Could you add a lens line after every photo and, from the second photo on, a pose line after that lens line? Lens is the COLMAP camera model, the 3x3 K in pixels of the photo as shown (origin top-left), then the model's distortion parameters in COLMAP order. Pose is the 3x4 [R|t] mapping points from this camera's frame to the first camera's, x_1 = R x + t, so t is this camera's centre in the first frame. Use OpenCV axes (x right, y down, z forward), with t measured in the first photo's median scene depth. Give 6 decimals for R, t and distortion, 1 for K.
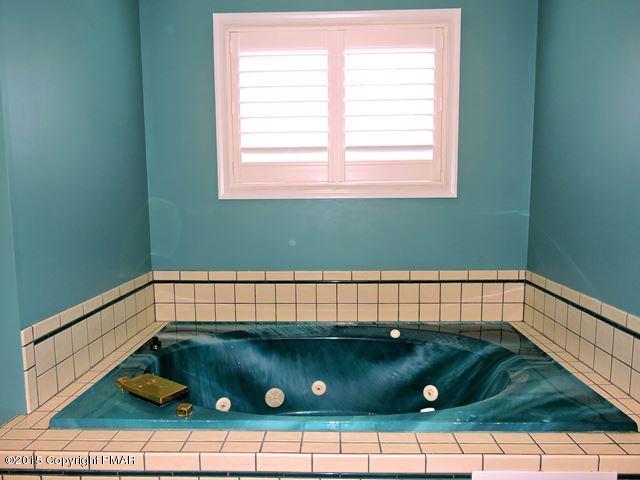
lens RADIAL K [[455.6, 0, 321.5], [0, 455.6, 237.8], [0, 0, 1]] dist [-0.000176, -0.004586]
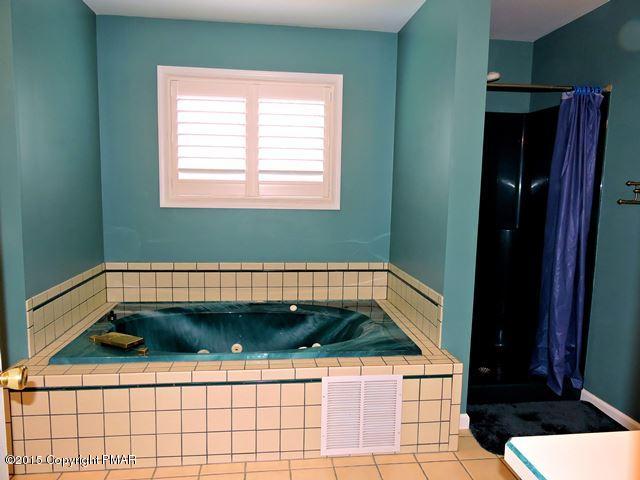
lens RADIAL K [[455.6, 0, 320.6], [0, 455.6, 241.9], [0, 0, 1]] dist [-0.000176, -0.004586]
pose [[0.988669, 0.009998, 0.149777, 0.034716], [-0.012373, 0.999812, 0.014933, -0.011478], [-0.149600, -0.016617, 0.988607, -0.371571]]
